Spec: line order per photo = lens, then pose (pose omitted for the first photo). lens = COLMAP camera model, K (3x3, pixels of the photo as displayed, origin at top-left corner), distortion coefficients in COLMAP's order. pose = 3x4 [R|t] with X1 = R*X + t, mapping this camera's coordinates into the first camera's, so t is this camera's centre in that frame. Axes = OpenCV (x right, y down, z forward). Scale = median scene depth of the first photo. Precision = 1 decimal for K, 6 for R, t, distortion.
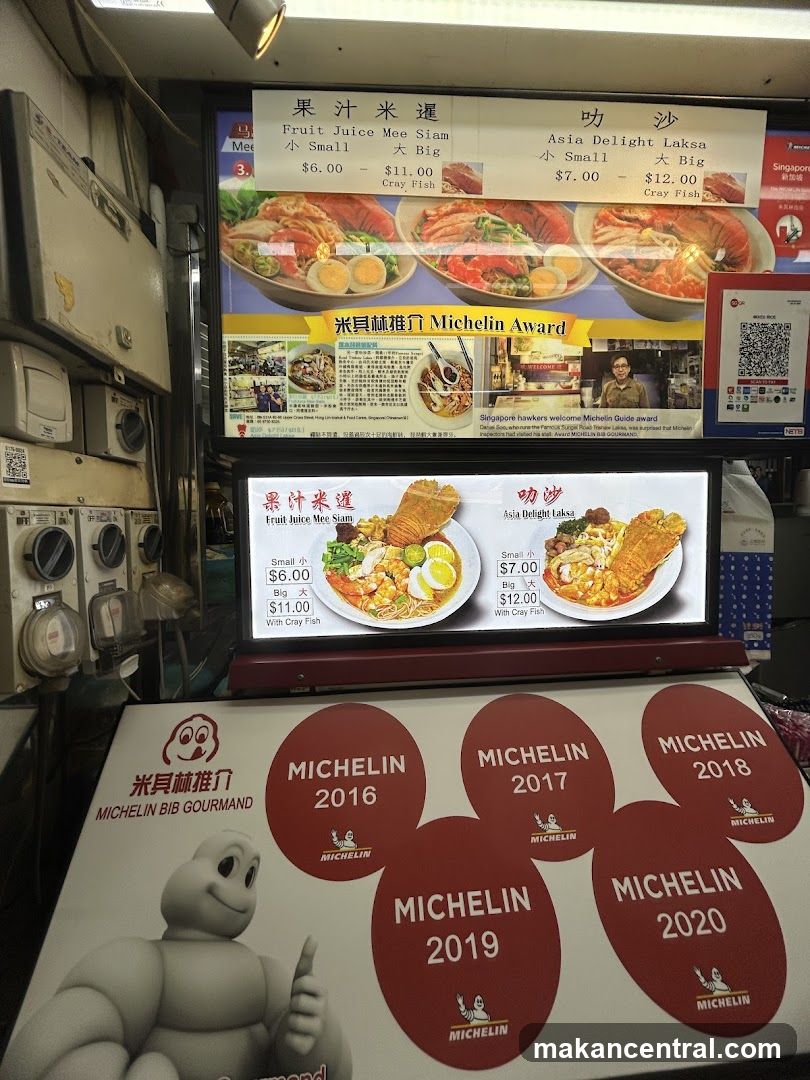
lens RADIAL K [[435.2, 0, 407.8], [0, 435.2, 538.9], [0, 0, 1]] dist [-0.001628, 0.000059]
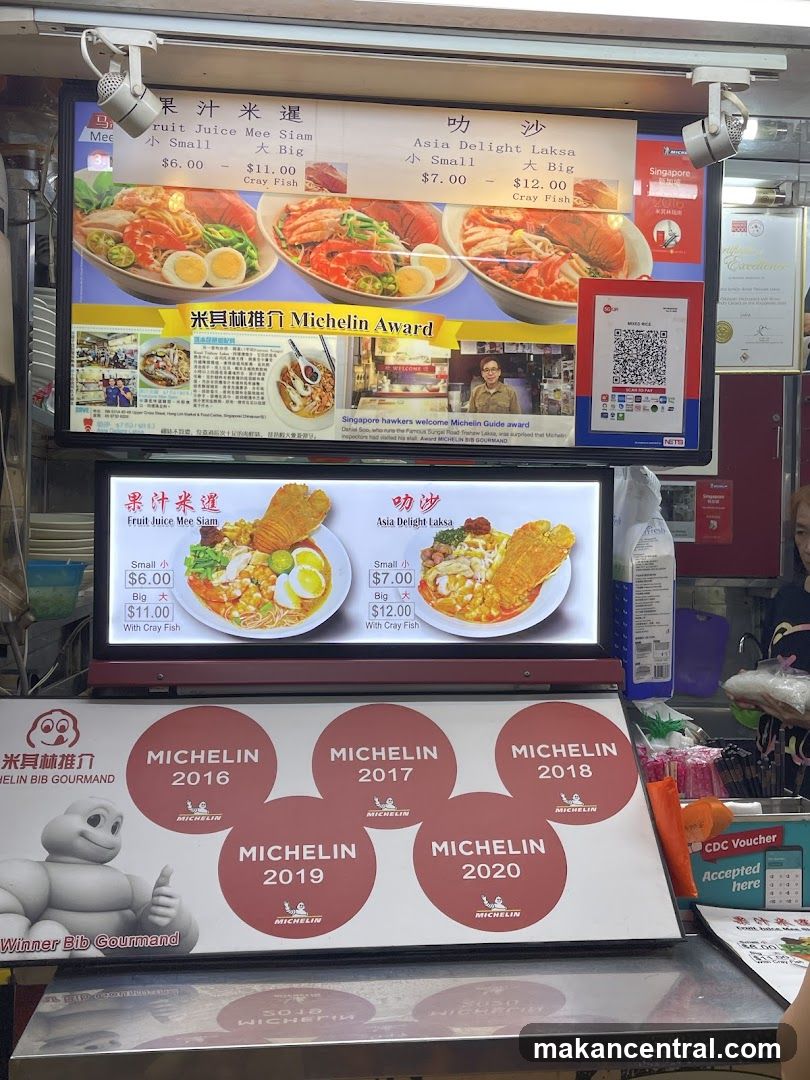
lens RADIAL K [[1246.7, 0, 363.4], [0, 1246.7, 541.0], [0, 0, 1]] dist [0.210981, -0.879978]
pose [[0.997022, 0.025254, 0.072872, 0.020952], [-0.021525, 0.998440, -0.051515, 0.128312], [-0.074059, 0.049793, 0.996010, -1.732532]]
